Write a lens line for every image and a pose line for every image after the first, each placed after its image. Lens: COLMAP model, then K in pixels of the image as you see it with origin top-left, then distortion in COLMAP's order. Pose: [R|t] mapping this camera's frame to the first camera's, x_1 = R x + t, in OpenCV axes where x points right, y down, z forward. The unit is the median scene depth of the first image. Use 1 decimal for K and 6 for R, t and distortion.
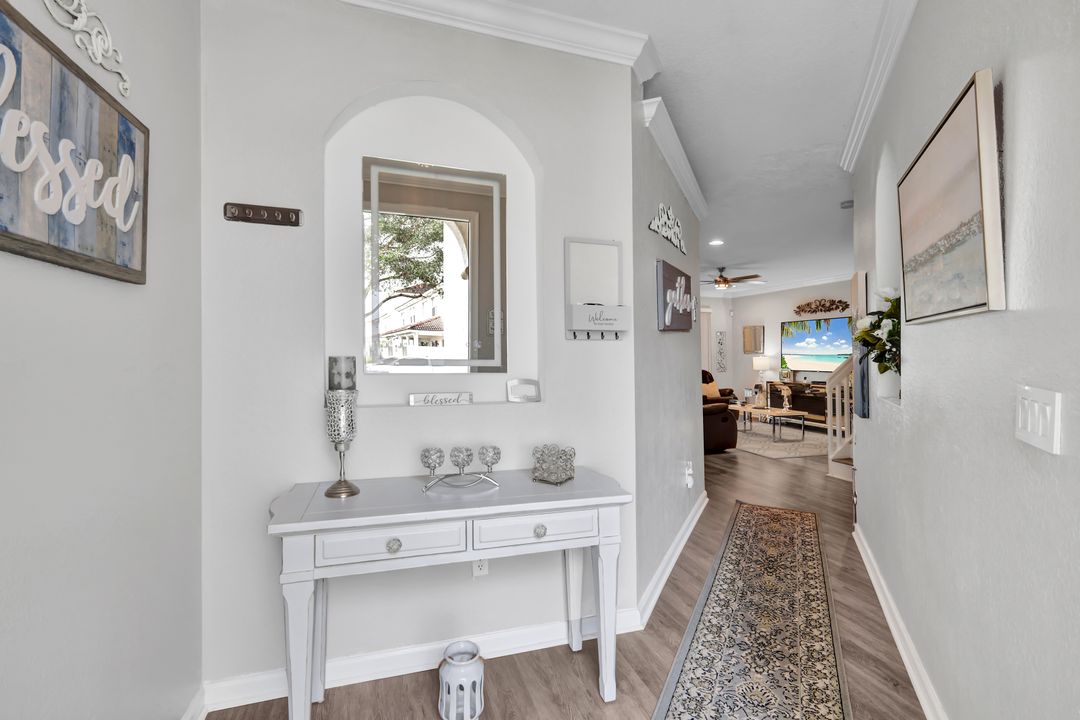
lens RADIAL K [[476.2, 0, 536.4], [0, 476.2, 354.2], [0, 0, 1]] dist [-0.002100, -0.000400]
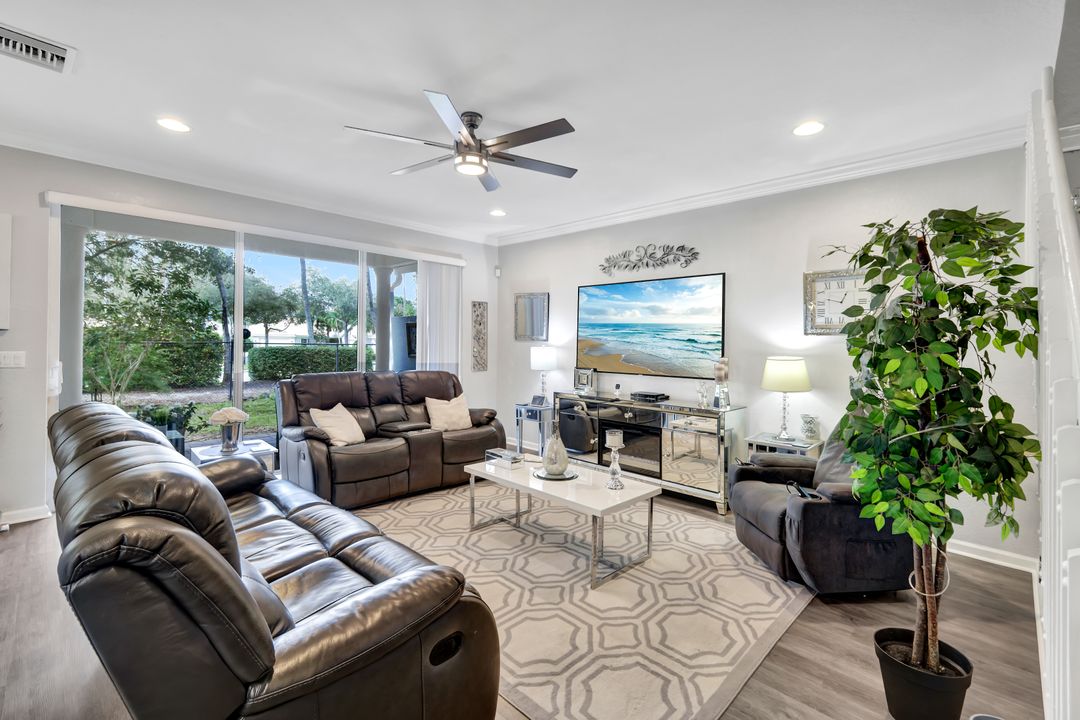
lens RADIAL K [[476.2, 0, 540.1], [0, 476.2, 343.3], [0, 0, 1]] dist [-0.002100, -0.000400]
pose [[0.888640, 0.022431, 0.458056, 0.224926], [-0.022571, 0.999732, -0.005169, 0.004941], [-0.458049, -0.005745, 0.888909, 0.537370]]
